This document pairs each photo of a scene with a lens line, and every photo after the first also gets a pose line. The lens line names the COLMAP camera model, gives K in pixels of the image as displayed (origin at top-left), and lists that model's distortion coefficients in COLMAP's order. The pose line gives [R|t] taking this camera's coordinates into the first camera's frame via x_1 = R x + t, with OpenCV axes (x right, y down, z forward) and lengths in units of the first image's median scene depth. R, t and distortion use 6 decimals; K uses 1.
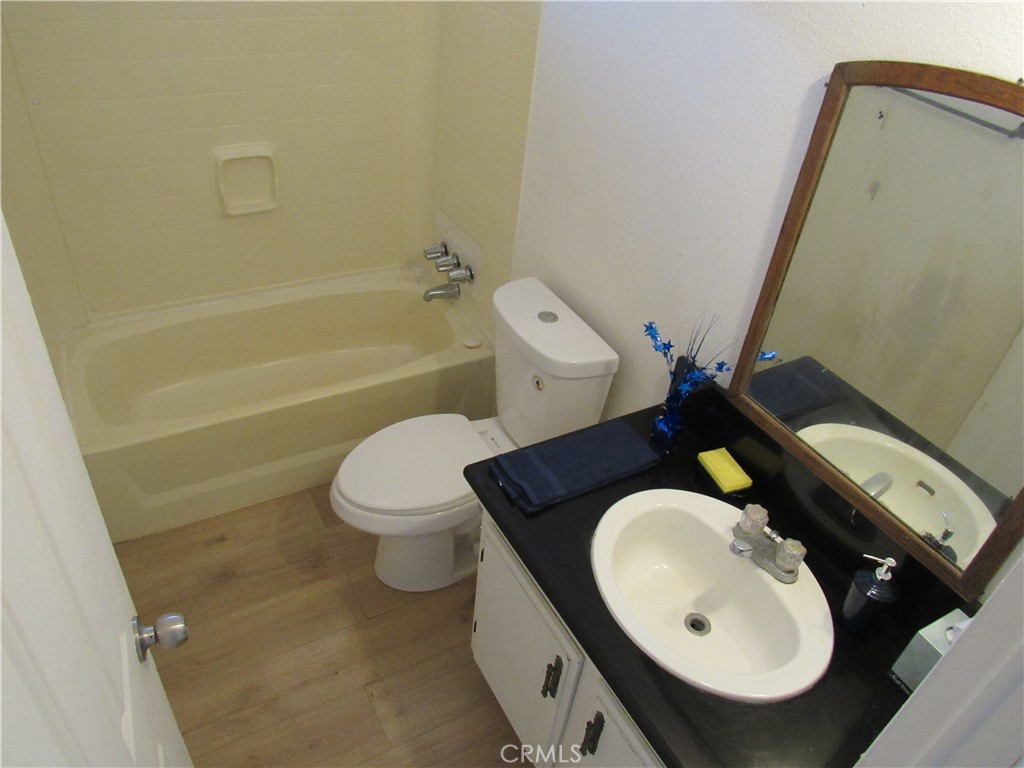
lens RADIAL K [[745.3, 0, 512.0], [0, 745.3, 384.0], [0, 0, 1]] dist [-0.029125, 0.006982]
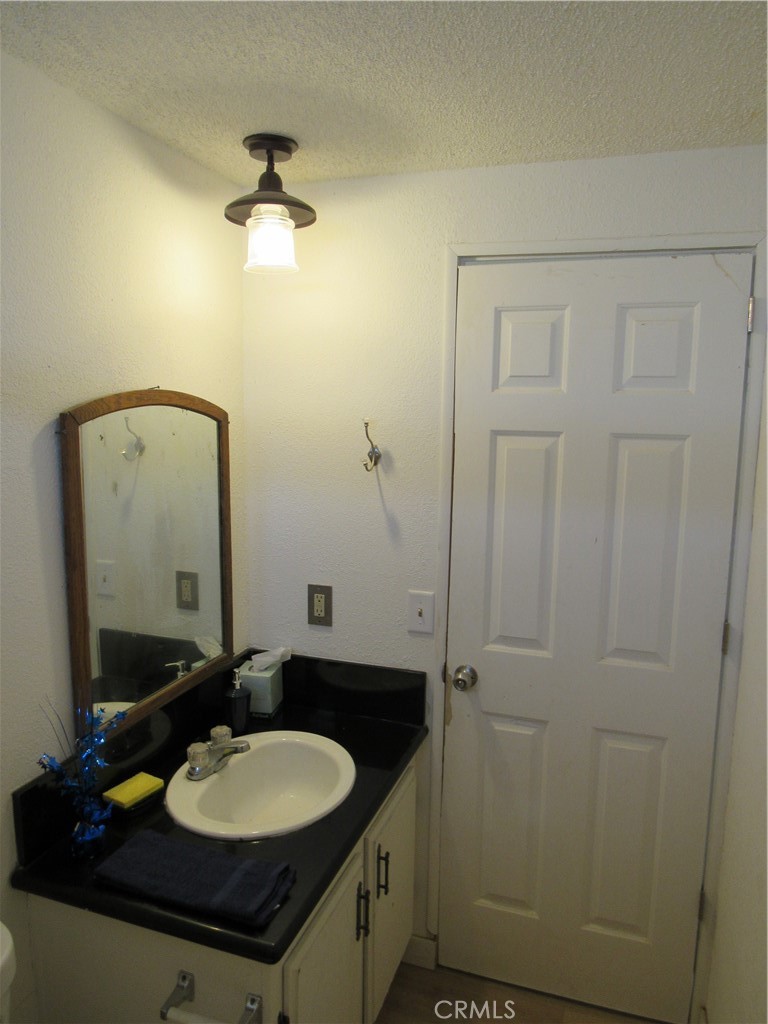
lens RADIAL K [[723.2, 0, 384.0], [0, 723.2, 512.0], [0, 0, 1]] dist [-0.036863, 0.010105]
pose [[-0.657231, -0.210916, 0.723576, -0.458731], [0.387062, 0.729318, 0.564162, -0.469618], [-0.646708, 0.650853, -0.397693, 0.752429]]
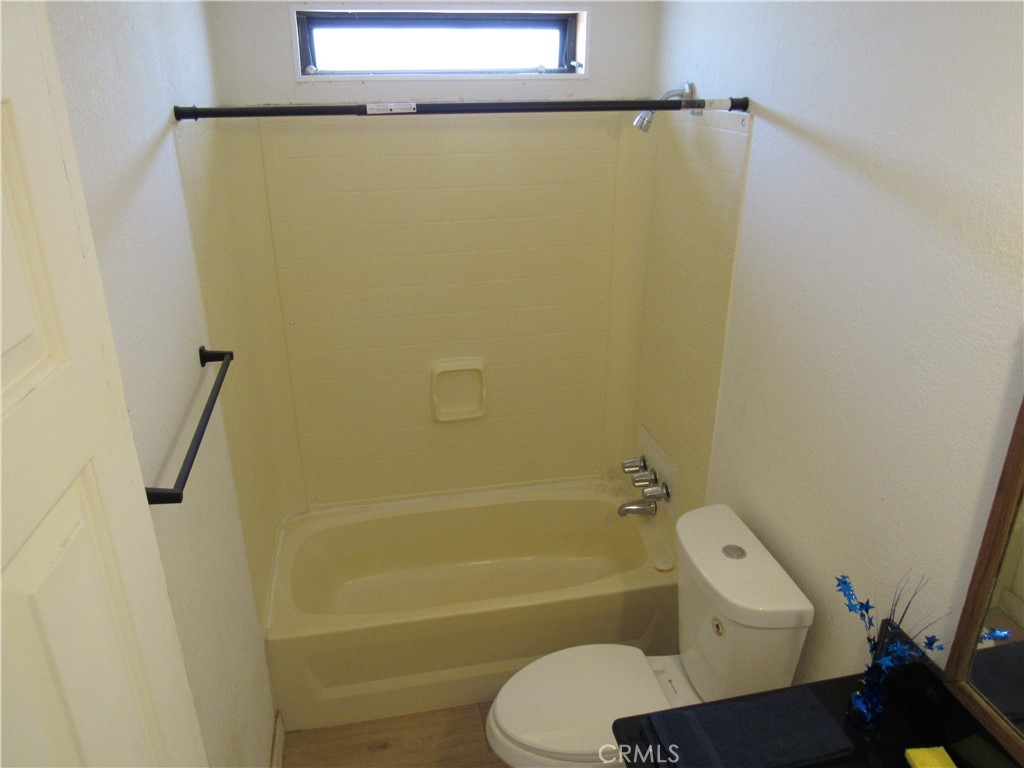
lens RADIAL K [[745.3, 0, 512.0], [0, 745.3, 384.0], [0, 0, 1]] dist [-0.029125, 0.006982]
pose [[0.946804, 0.028651, -0.320531, 0.075150], [-0.109027, 0.965683, -0.235730, -0.044278], [0.302778, 0.258137, 0.917437, 0.034634]]
